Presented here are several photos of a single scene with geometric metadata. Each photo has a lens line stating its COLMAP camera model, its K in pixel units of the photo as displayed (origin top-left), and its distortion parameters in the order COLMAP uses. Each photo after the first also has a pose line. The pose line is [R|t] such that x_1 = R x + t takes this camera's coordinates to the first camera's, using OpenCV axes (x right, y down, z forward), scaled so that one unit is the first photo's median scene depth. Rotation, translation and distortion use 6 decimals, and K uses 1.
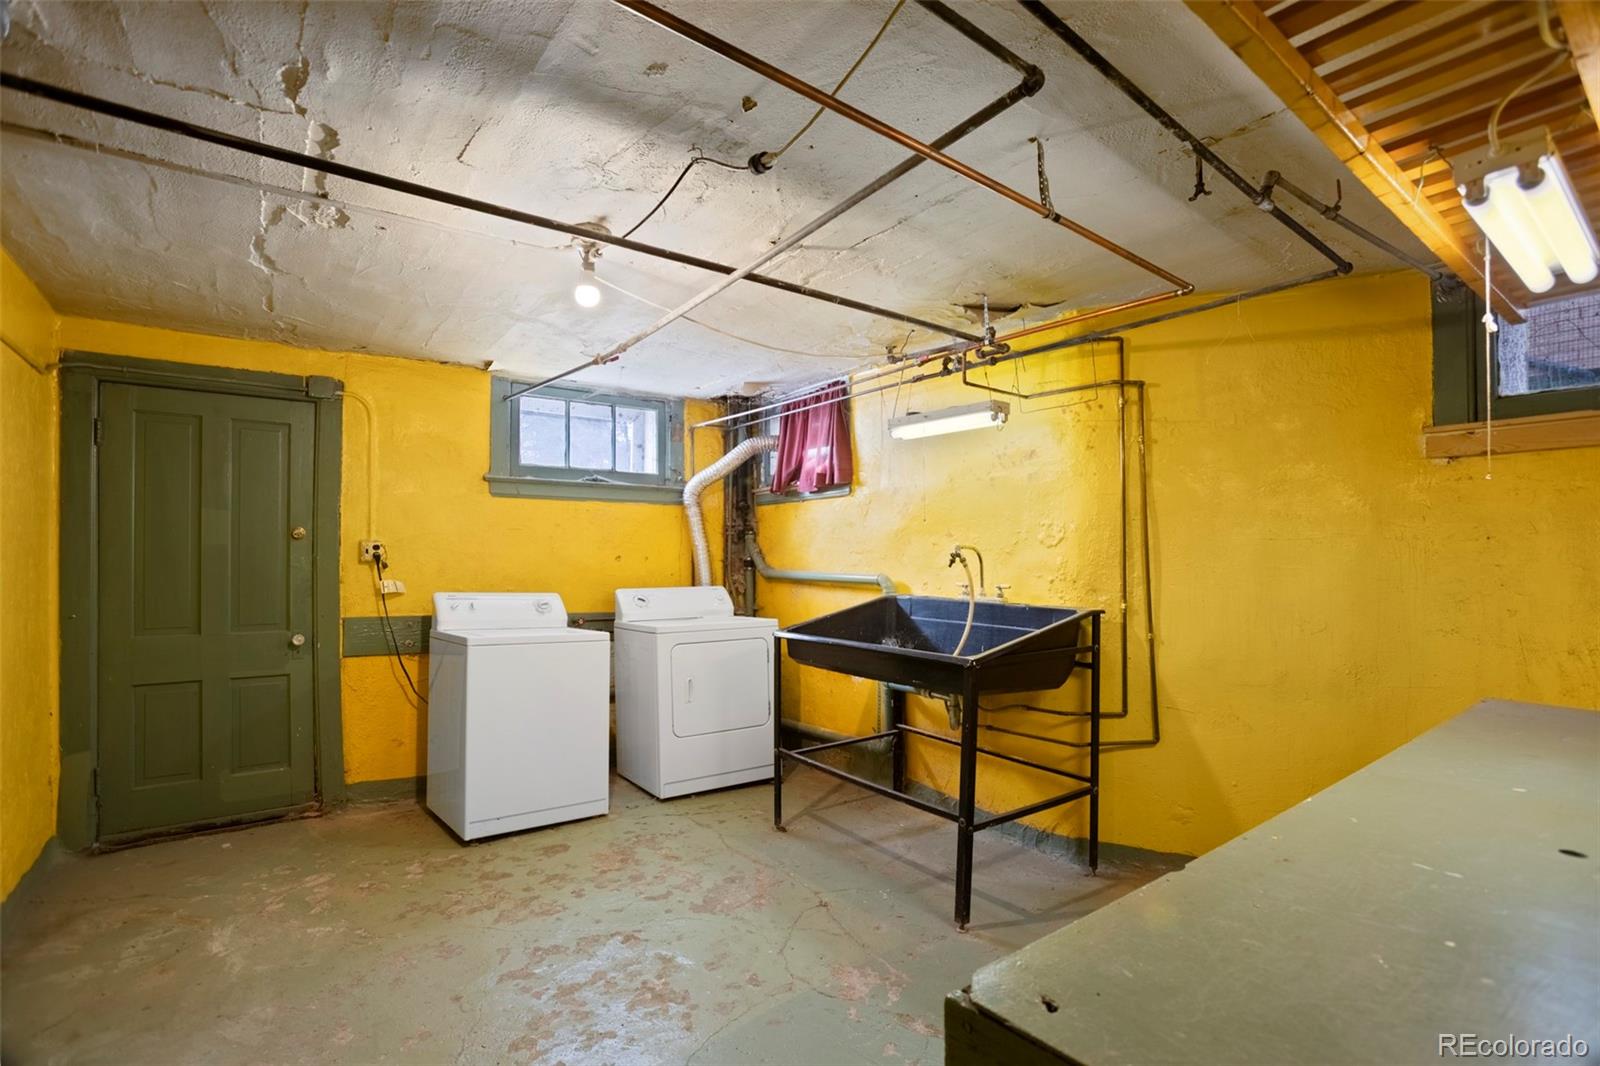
lens RADIAL K [[727.2, 0, 788.1], [0, 727.2, 555.7], [0, 0, 1]] dist [-0.027945, 0.000588]
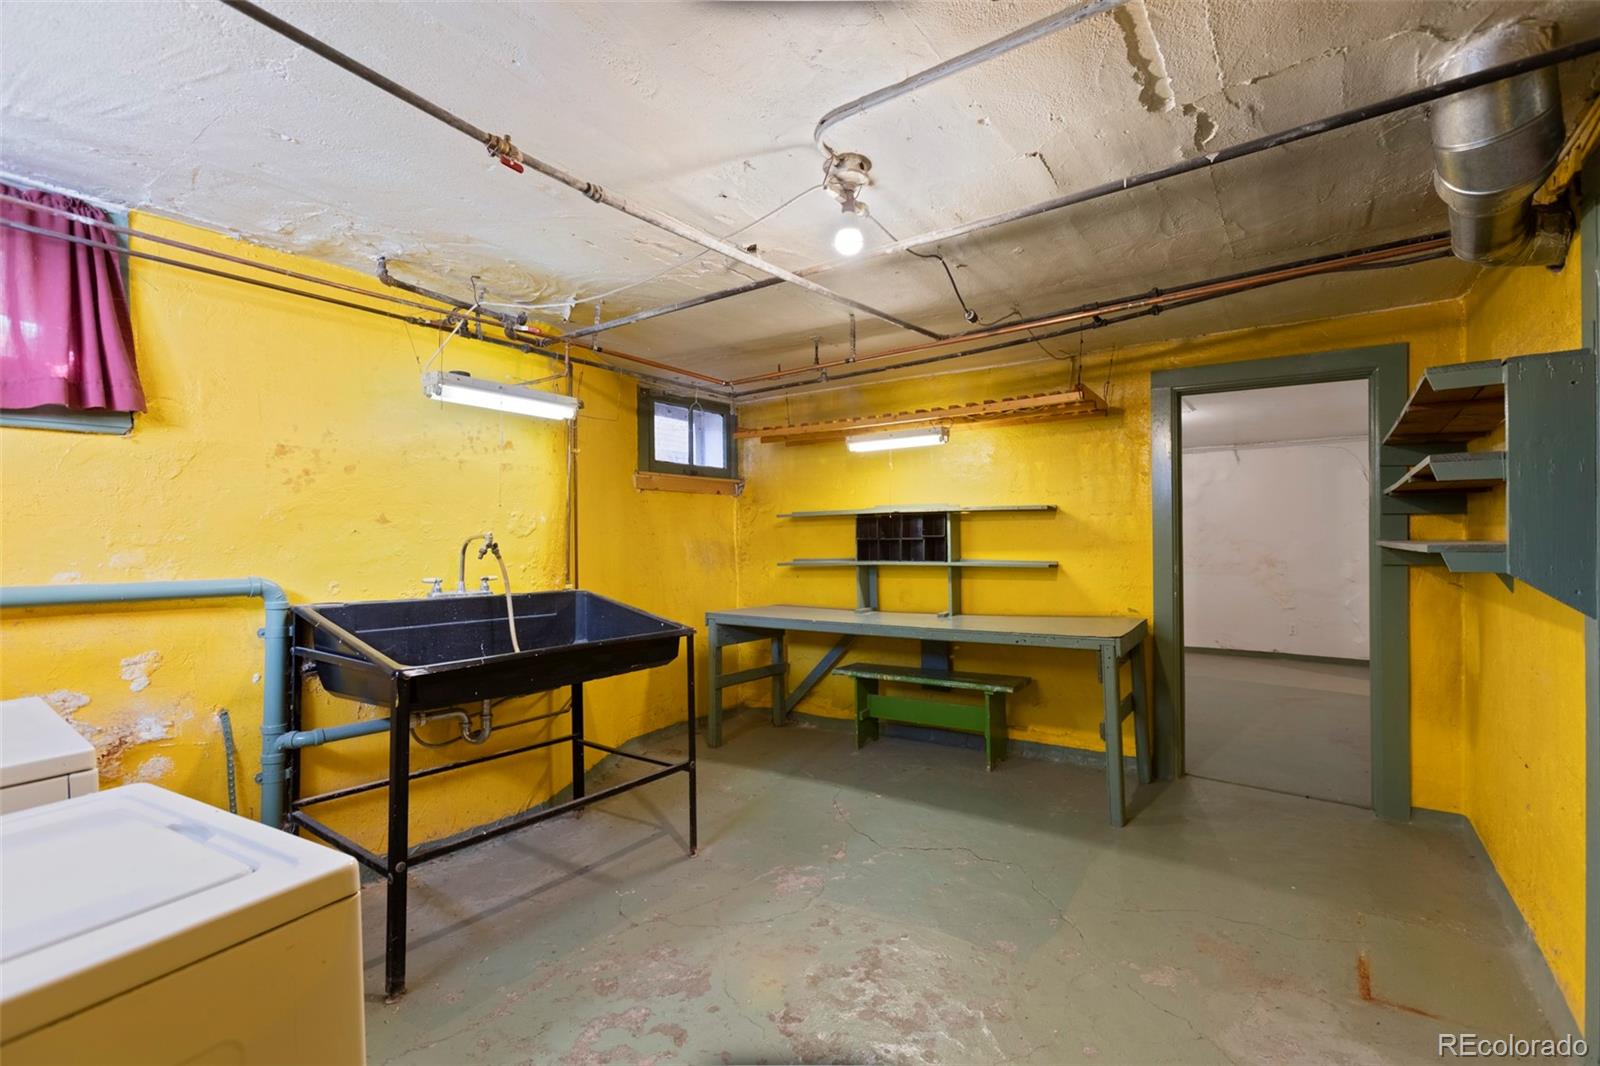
lens RADIAL K [[719.7, 0, 800.6], [0, 719.7, 537.8], [0, 0, 1]] dist [-0.016209, 0.005413]
pose [[-0.301074, 0.004310, 0.953591, -1.164906], [0.008399, 0.999963, -0.001867, -0.008980], [-0.953564, 0.007447, -0.301099, 1.437446]]
